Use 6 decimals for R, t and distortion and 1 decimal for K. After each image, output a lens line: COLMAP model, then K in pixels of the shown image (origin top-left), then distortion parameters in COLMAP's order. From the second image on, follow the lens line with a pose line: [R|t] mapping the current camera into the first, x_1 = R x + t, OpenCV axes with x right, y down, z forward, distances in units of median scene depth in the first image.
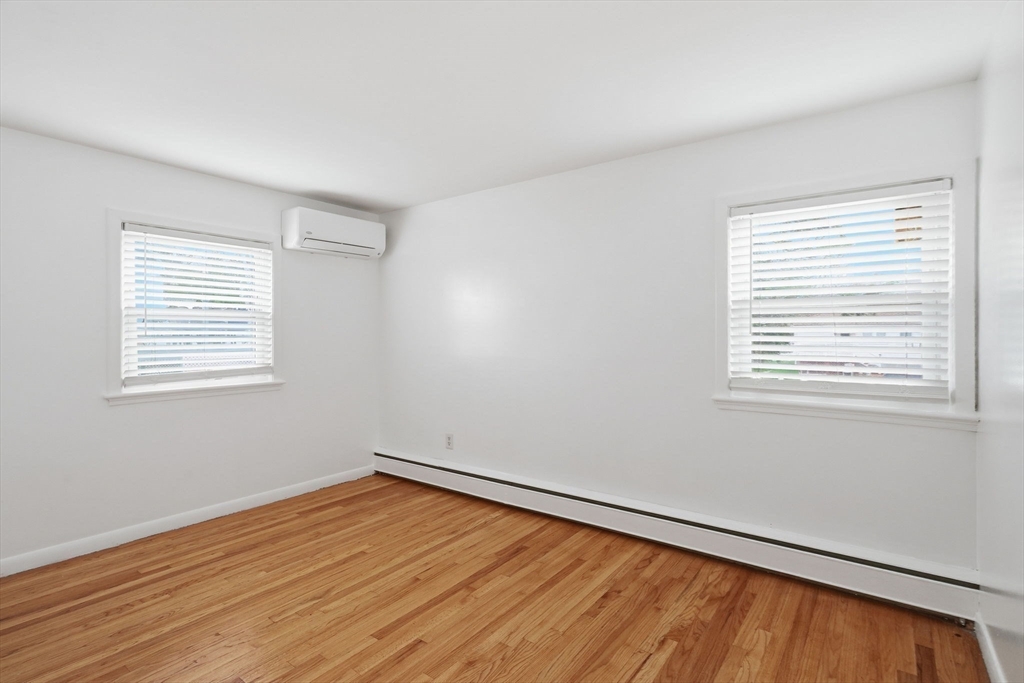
lens RADIAL K [[513.0, 0, 512.0], [0, 513.0, 341.5], [0, 0, 1]] dist [-0.005594, -0.001195]
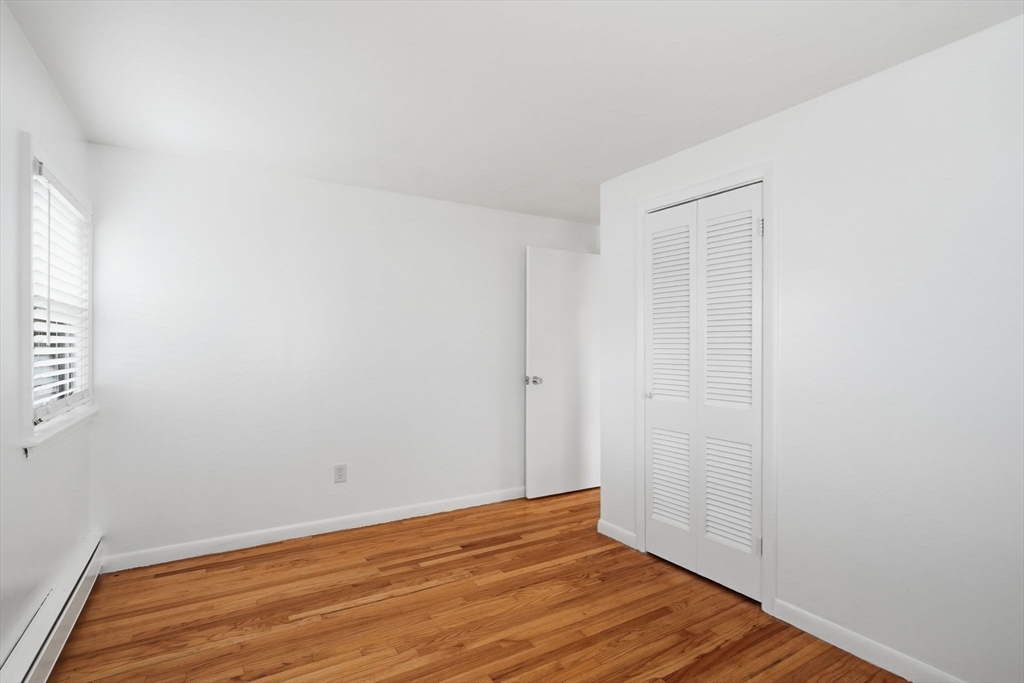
lens RADIAL K [[513.0, 0, 512.0], [0, 513.0, 341.5], [0, 0, 1]] dist [-0.005594, -0.001195]
pose [[-0.931895, 0.000878, 0.362727, -0.543804], [0.002190, 0.999992, 0.003208, -0.026819], [-0.362721, 0.003784, -0.931890, 1.844313]]
